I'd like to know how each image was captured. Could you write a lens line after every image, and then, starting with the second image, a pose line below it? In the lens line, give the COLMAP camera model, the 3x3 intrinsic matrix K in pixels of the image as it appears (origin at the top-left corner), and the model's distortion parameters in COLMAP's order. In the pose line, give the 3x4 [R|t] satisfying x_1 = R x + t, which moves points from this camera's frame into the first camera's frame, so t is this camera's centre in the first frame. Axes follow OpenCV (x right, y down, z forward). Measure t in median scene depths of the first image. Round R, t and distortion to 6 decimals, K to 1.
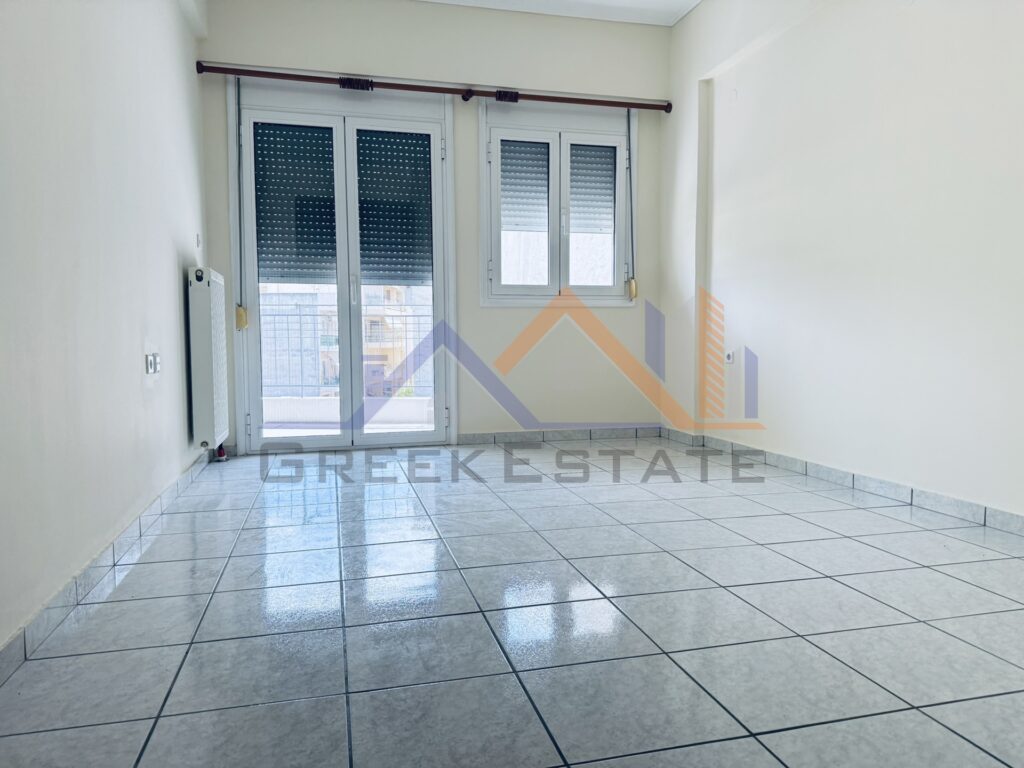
lens RADIAL K [[724.0, 0, 512.1], [0, 724.0, 386.1], [0, 0, 1]] dist [0.087473, -0.014778]
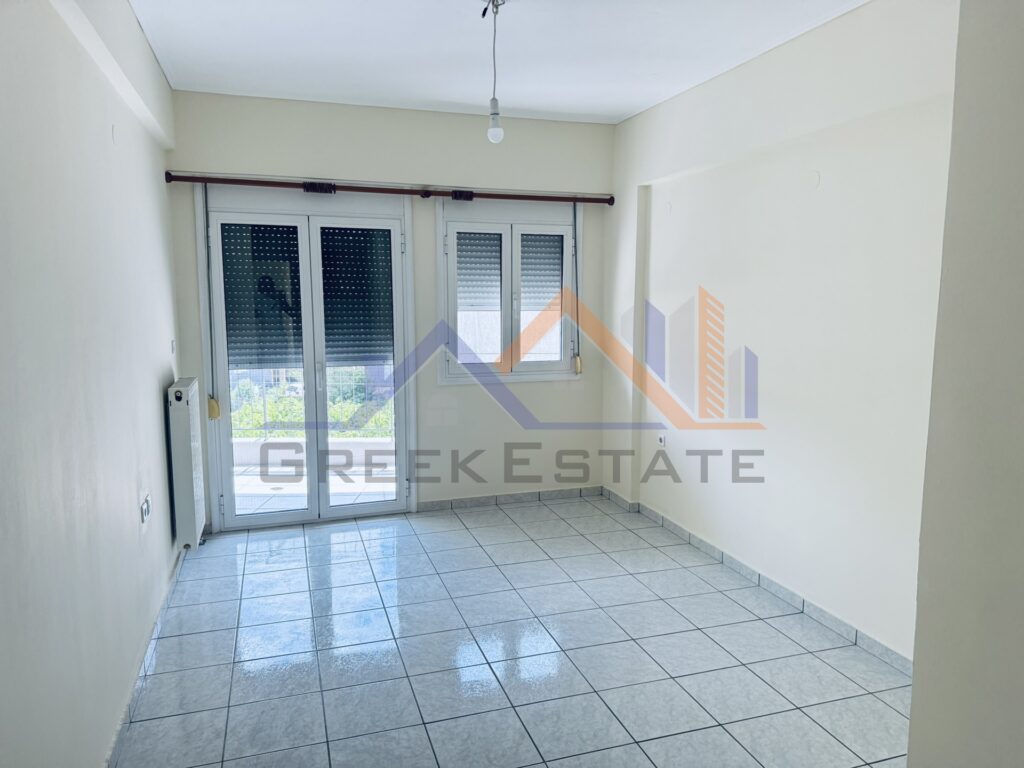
lens RADIAL K [[724.0, 0, 510.5], [0, 724.0, 379.9], [0, 0, 1]] dist [0.087473, -0.014778]
pose [[0.997968, -0.001804, 0.063687, -0.005065], [-0.003606, 0.996397, 0.084734, -0.214178], [-0.063610, -0.084792, 0.994366, -0.084441]]
